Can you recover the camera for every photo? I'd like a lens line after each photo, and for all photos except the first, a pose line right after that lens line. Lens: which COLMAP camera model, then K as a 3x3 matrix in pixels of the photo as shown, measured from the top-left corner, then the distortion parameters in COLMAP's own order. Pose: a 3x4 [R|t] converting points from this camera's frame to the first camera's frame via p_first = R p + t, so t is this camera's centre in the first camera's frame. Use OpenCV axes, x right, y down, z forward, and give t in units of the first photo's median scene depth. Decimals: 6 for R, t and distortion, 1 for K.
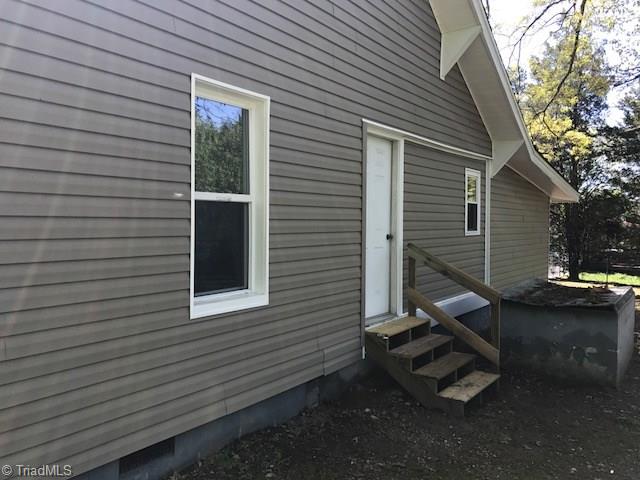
lens RADIAL K [[525.0, 0, 321.4], [0, 525.0, 240.2], [0, 0, 1]] dist [0.019598, -0.017187]
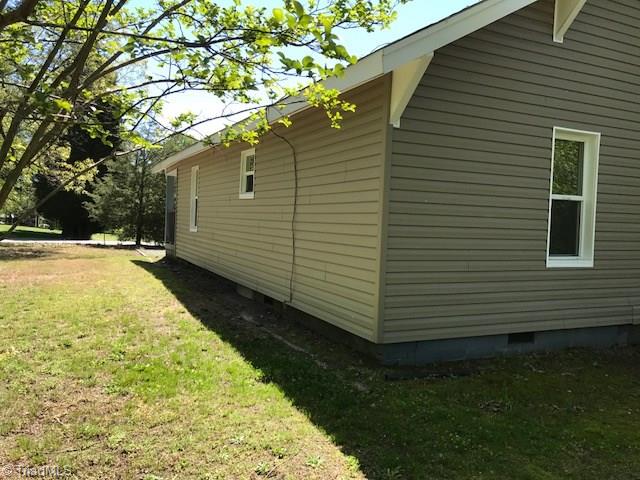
lens RADIAL K [[525.0, 0, 317.9], [0, 525.0, 241.4], [0, 0, 1]] dist [0.019598, -0.017187]
pose [[0.868339, 0.033502, -0.494839, -0.039851], [-0.038217, 0.999269, 0.000591, 0.077017], [0.494497, 0.018398, 0.868985, -0.744905]]
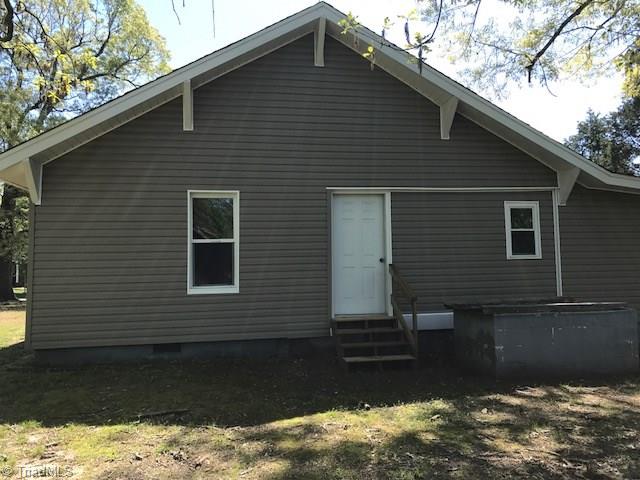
lens RADIAL K [[525.0, 0, 323.0], [0, 525.0, 235.9], [0, 0, 1]] dist [0.019598, -0.017187]
pose [[0.719502, -0.064150, -0.691521, 1.519028], [0.001283, 0.995846, -0.091046, 0.088266], [0.694489, 0.064621, 0.716595, -0.220321]]
